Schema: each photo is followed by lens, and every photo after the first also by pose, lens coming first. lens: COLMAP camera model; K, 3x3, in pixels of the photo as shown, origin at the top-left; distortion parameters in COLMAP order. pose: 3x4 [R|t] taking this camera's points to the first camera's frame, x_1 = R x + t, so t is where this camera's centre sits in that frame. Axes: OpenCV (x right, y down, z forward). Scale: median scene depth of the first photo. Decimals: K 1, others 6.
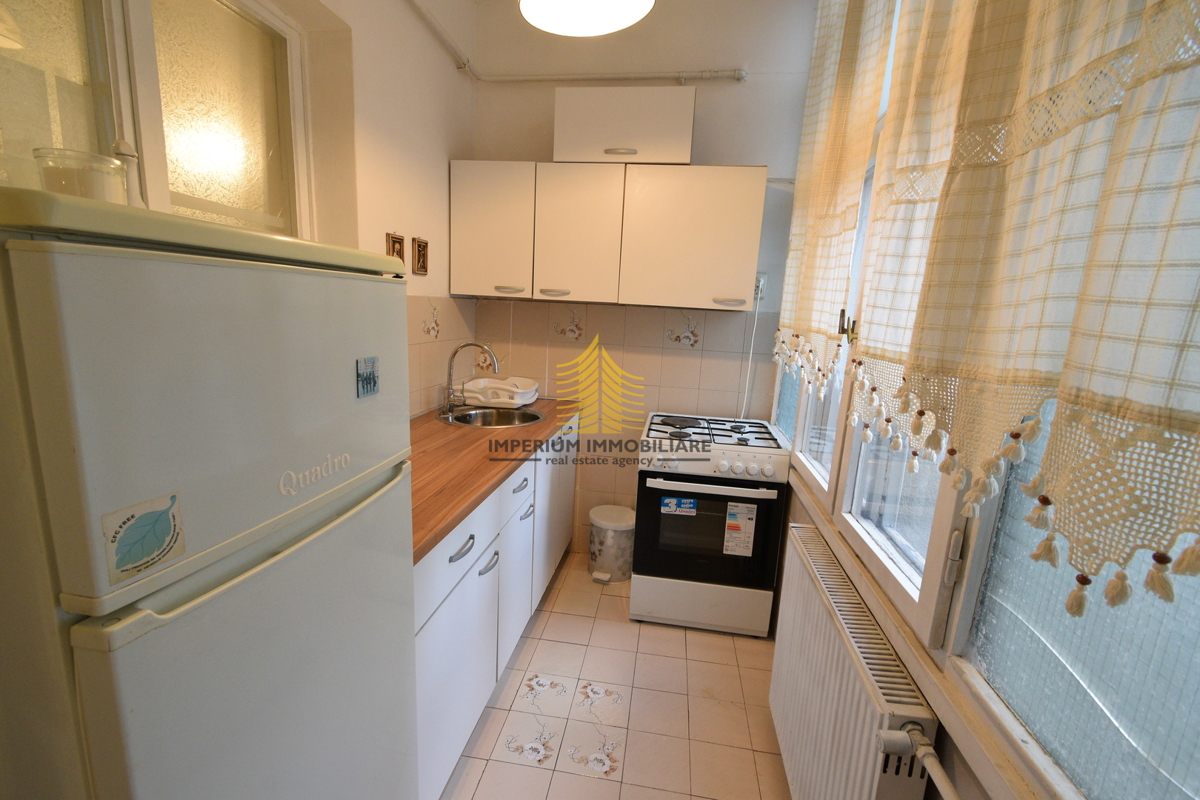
lens RADIAL K [[525.7, 0, 600.7], [0, 525.7, 404.0], [0, 0, 1]] dist [0.003187, -0.002584]
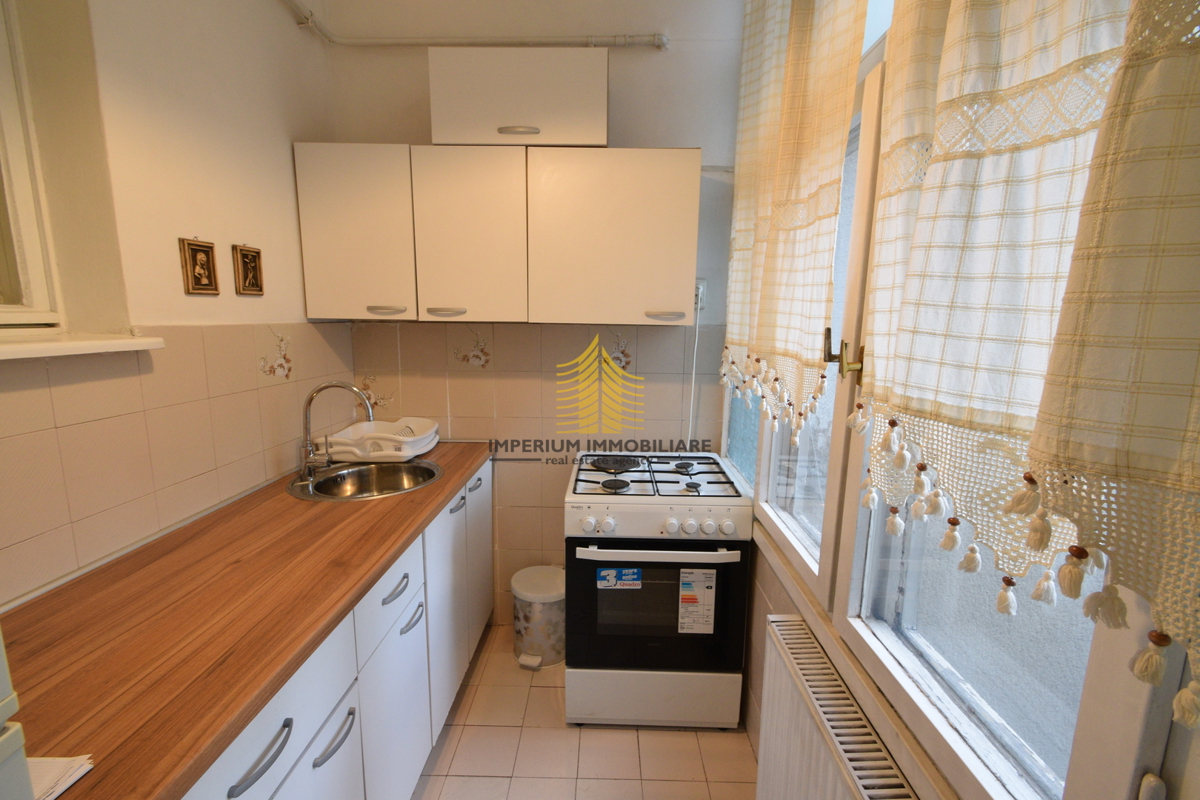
lens RADIAL K [[525.7, 0, 602.1], [0, 525.7, 403.6], [0, 0, 1]] dist [0.003187, -0.002584]
pose [[0.990581, -0.059408, 0.123369, 0.042317], [0.061246, 0.998060, -0.011153, -0.059161], [-0.122467, 0.018604, 0.992298, 0.222790]]
